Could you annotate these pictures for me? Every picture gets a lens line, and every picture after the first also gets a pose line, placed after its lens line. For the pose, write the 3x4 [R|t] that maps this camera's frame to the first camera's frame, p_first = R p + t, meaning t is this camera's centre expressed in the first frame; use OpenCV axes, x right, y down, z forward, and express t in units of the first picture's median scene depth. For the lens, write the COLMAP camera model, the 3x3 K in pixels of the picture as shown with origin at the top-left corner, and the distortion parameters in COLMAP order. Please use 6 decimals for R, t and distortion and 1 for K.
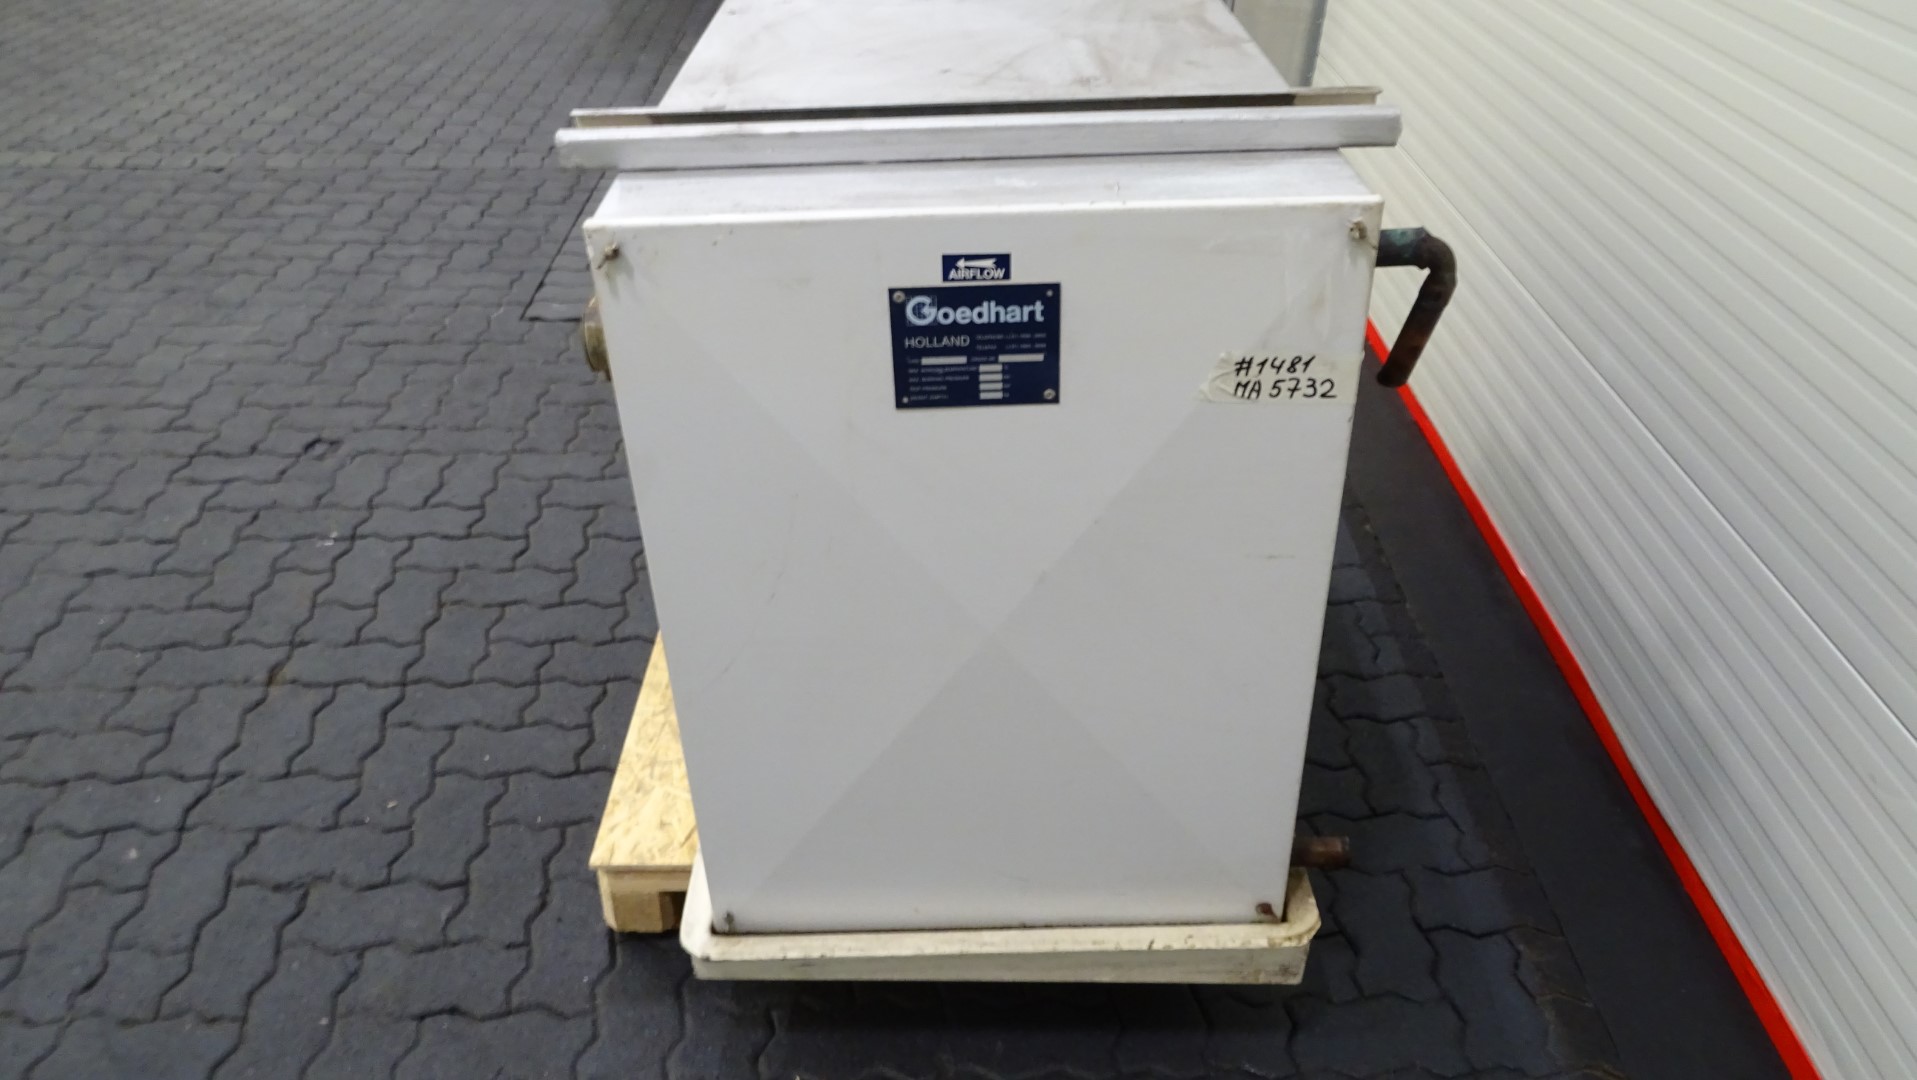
lens RADIAL K [[1389.4, 0, 958.5], [0, 1389.4, 540.0], [0, 0, 1]] dist [0.023472, 0.000692]
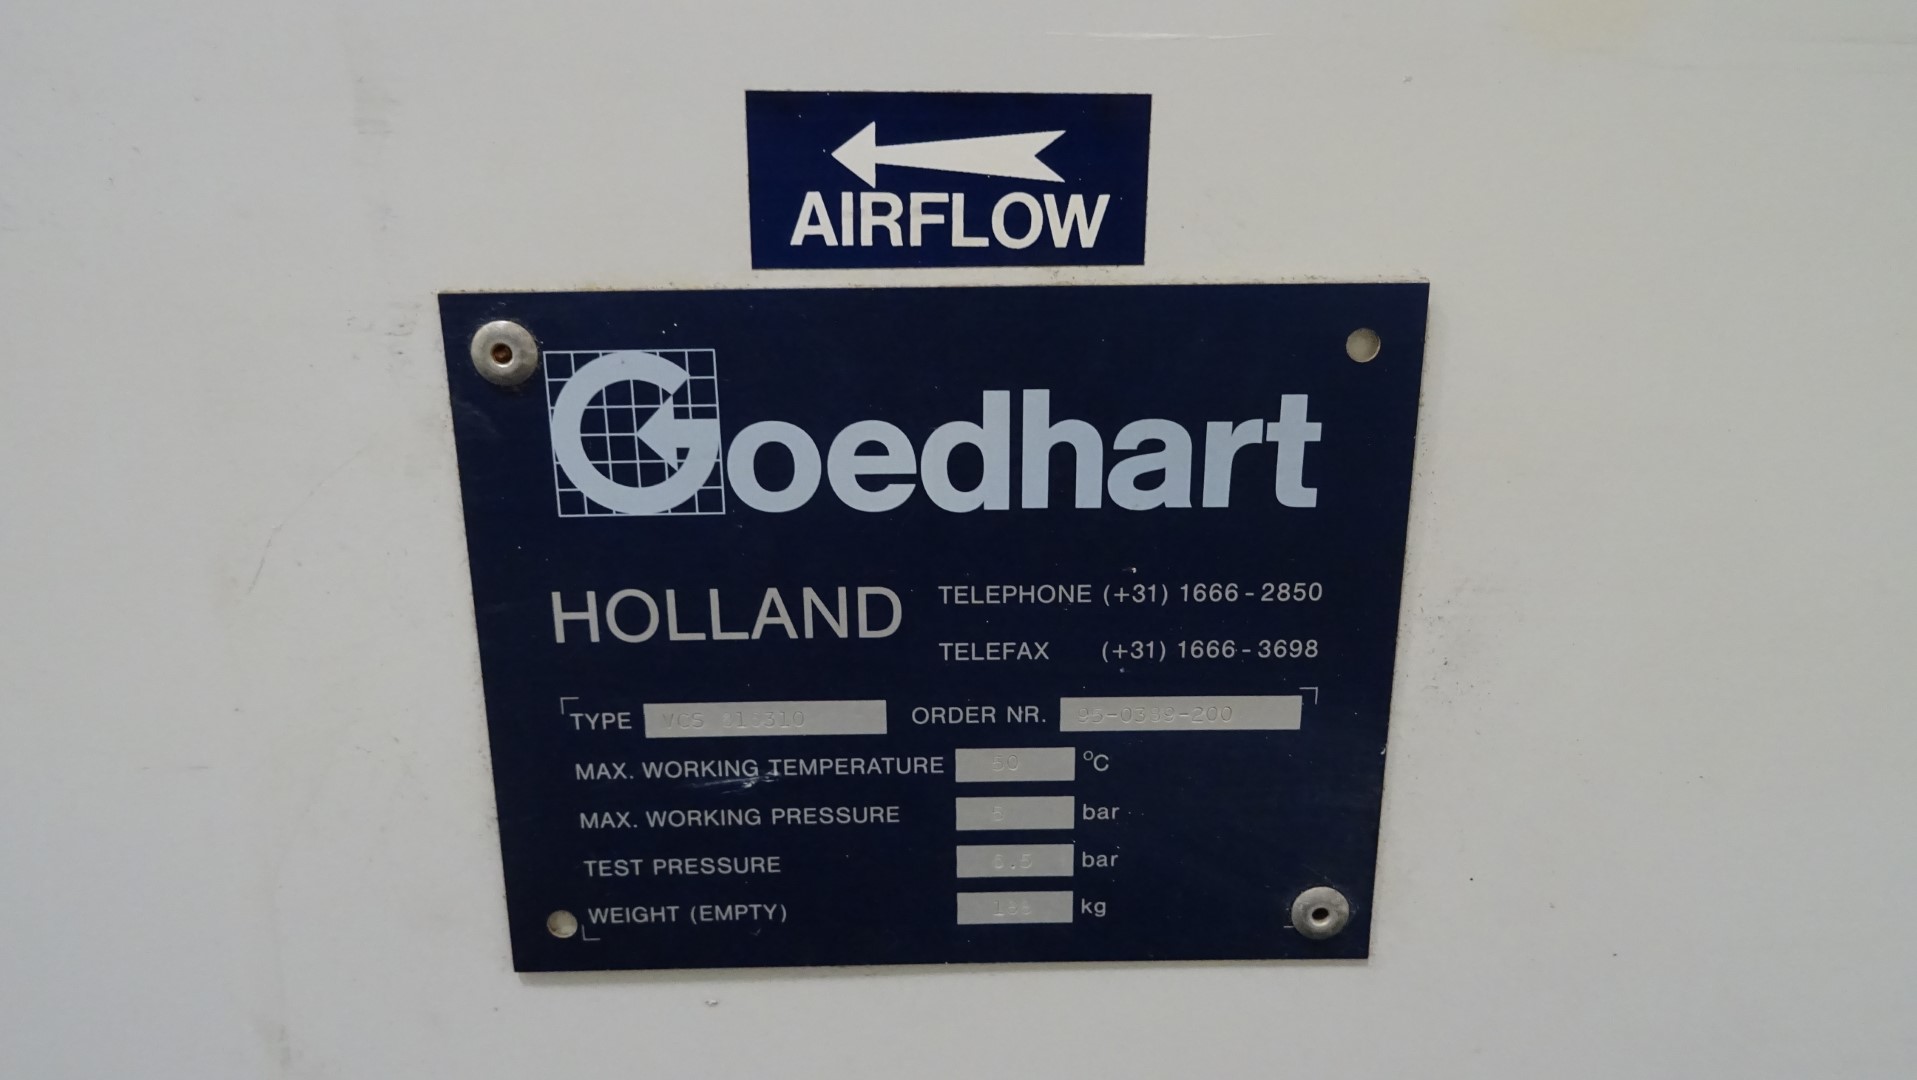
lens RADIAL K [[1389.4, 0, 958.5], [0, 1389.4, 540.0], [0, 0, 1]] dist [0.023472, 0.000692]
pose [[0.999694, 0.022507, 0.010271, 0.012992], [-0.018787, 0.960748, -0.276787, -0.102388], [-0.016098, 0.276510, 0.960876, 0.824132]]
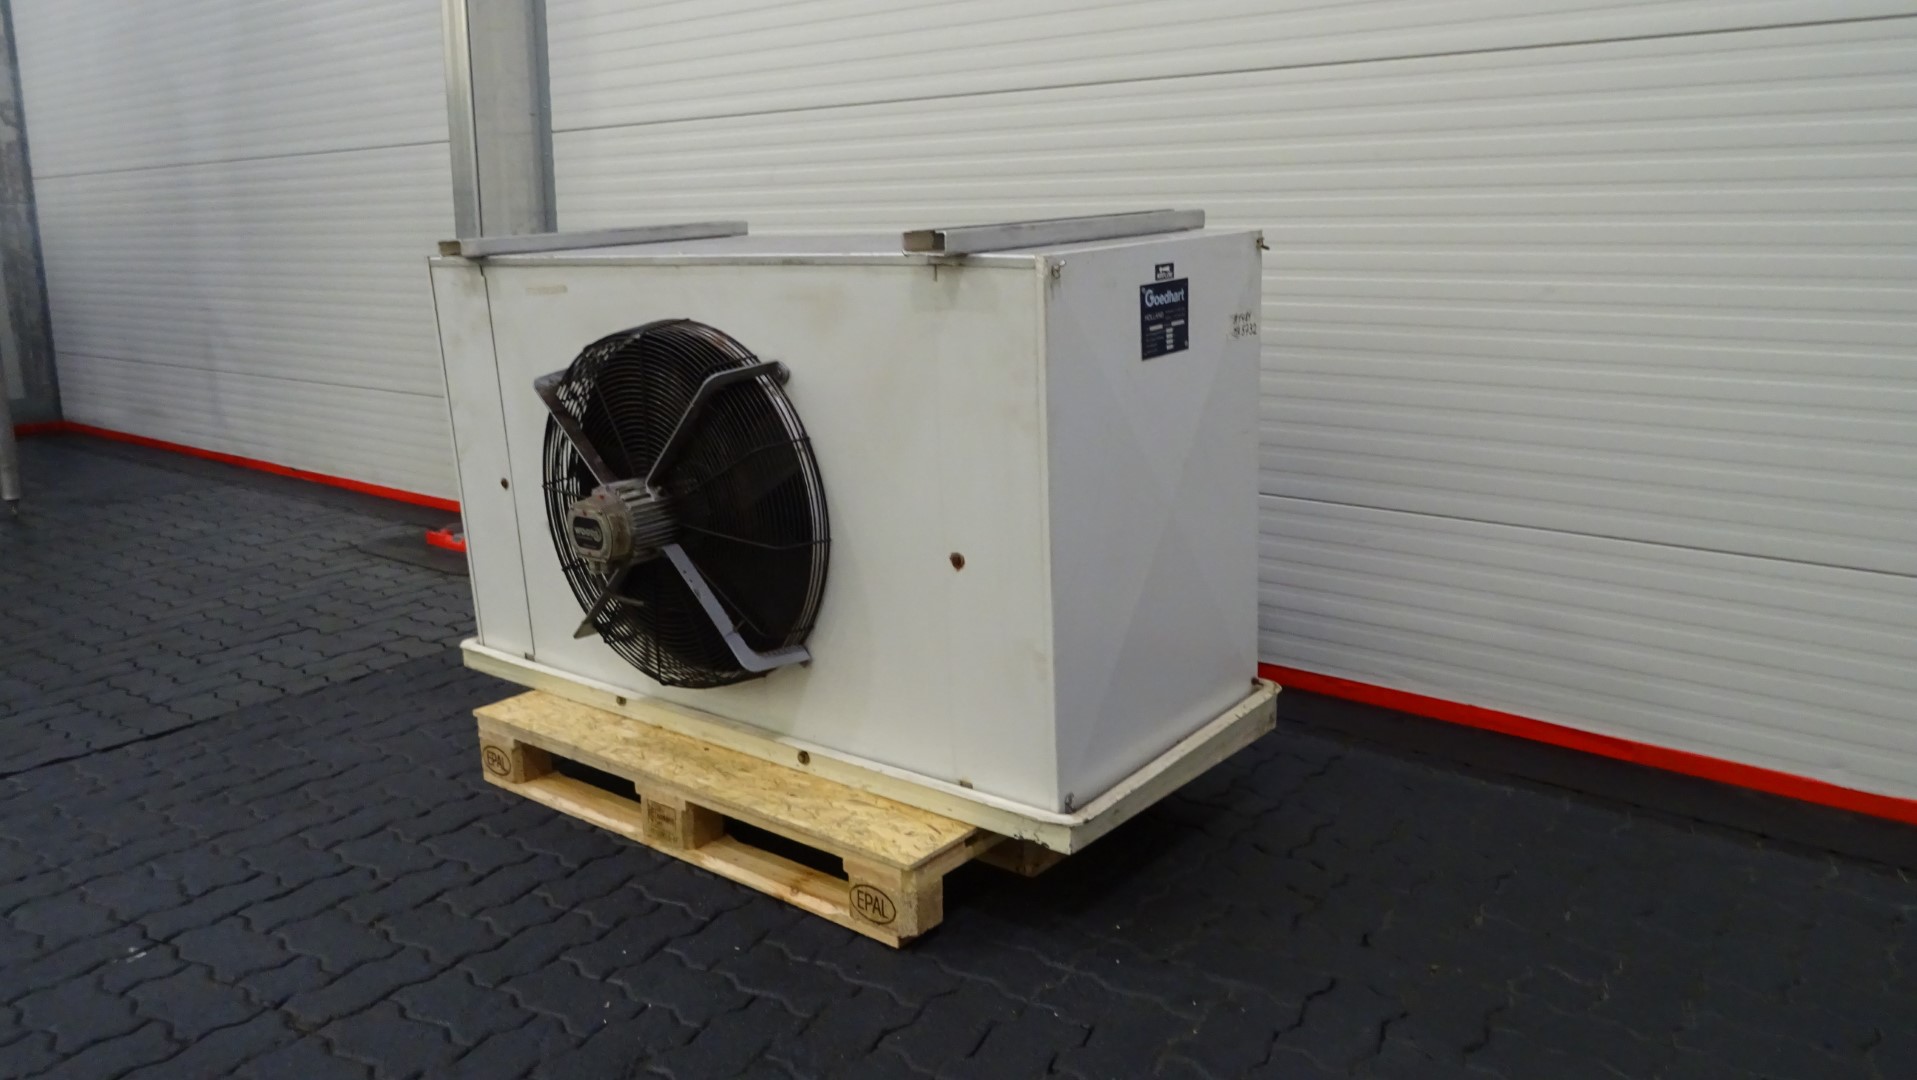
lens RADIAL K [[1389.4, 0, 958.5], [0, 1389.4, 540.0], [0, 0, 1]] dist [0.023472, 0.000692]
pose [[0.618783, -0.191309, 0.761911, -1.595703], [0.446169, 0.883864, -0.140423, 0.251713], [-0.646561, 0.426832, 0.632276, 0.154044]]
